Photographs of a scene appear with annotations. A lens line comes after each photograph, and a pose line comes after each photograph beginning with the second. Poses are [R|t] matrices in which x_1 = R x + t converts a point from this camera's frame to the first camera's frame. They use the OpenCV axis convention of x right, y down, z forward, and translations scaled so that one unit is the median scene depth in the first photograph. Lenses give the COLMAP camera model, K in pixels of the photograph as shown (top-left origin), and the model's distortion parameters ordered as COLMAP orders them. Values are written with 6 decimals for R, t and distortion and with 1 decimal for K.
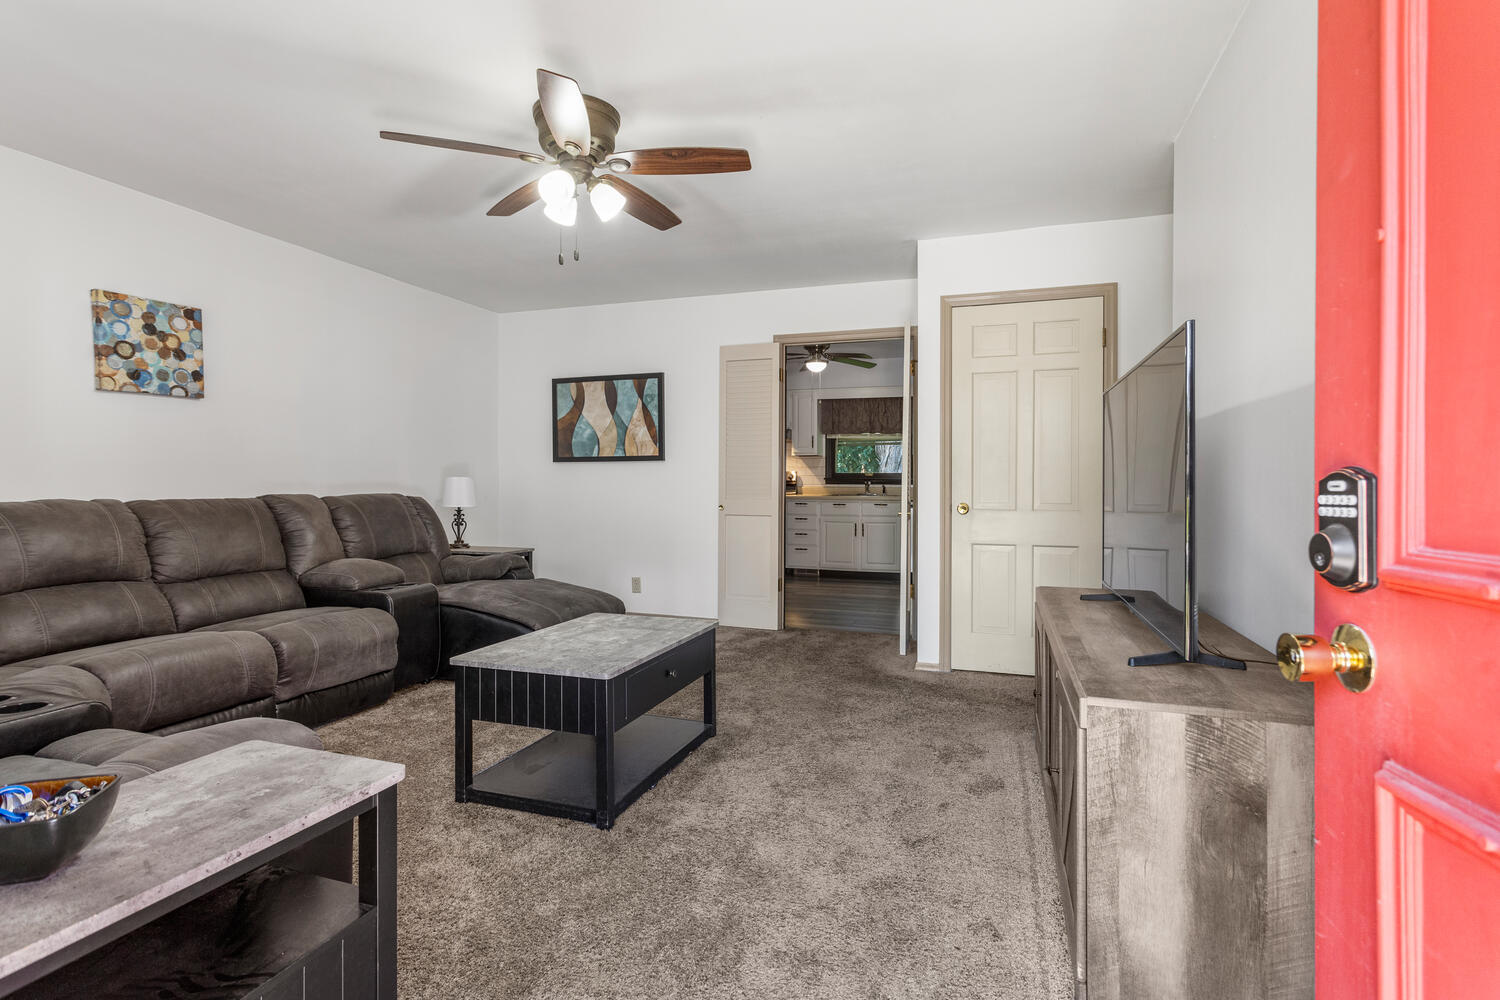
lens RADIAL K [[727.5, 0, 749.7], [0, 727.5, 490.5], [0, 0, 1]] dist [-0.003034, -0.000343]
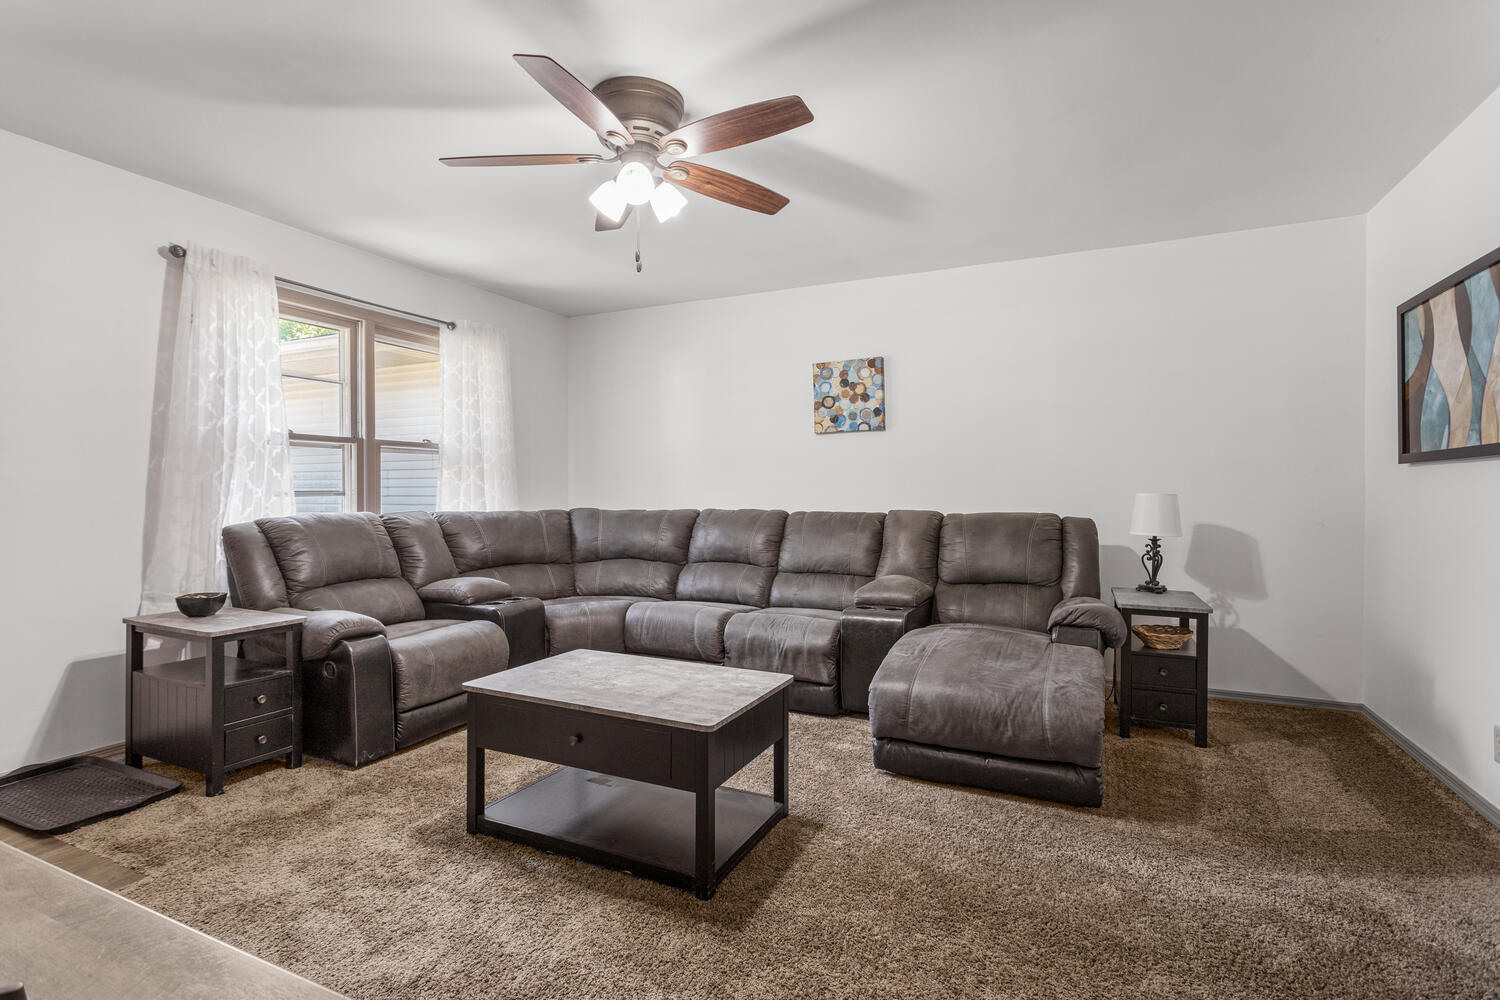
lens RADIAL K [[727.5, 0, 749.7], [0, 727.5, 490.5], [0, 0, 1]] dist [-0.003034, -0.000343]
pose [[-0.109470, -0.003652, -0.993983, 0.505916], [-0.012459, 0.999920, -0.002302, -0.020103], [0.993912, 0.012133, -0.109507, 0.960872]]
